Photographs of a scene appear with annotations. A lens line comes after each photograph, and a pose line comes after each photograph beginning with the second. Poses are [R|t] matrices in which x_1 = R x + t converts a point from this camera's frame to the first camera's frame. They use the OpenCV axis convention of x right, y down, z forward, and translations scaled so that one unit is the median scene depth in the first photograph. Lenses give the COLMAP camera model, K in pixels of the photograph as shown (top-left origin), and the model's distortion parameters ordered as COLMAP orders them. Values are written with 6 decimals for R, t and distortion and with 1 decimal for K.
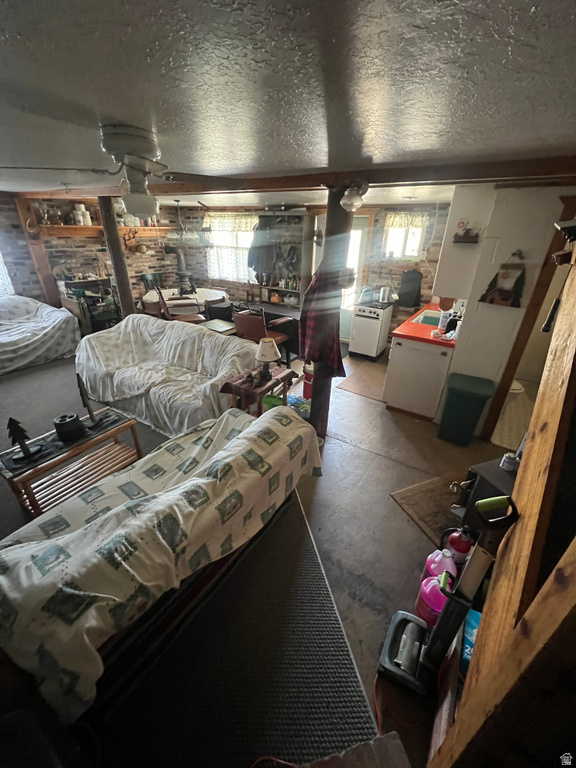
lens RADIAL K [[306.4, 0, 289.3], [0, 306.4, 379.6], [0, 0, 1]] dist [-0.003122, 0.000261]
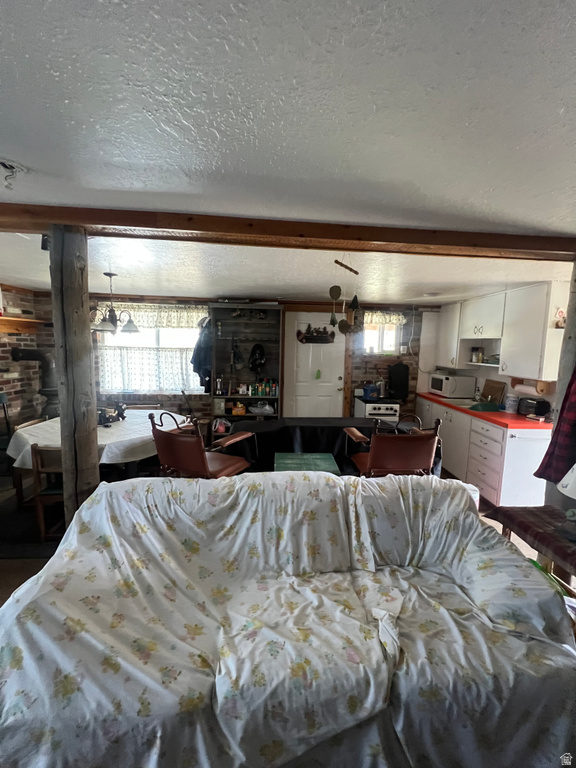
lens RADIAL K [[306.4, 0, 290.3], [0, 306.4, 380.6], [0, 0, 1]] dist [-0.003122, 0.000261]
pose [[0.805228, -0.074989, 0.588205, -0.389847], [0.257995, 0.937463, -0.233669, -0.132037], [-0.533897, 0.339911, 0.774219, 0.352618]]
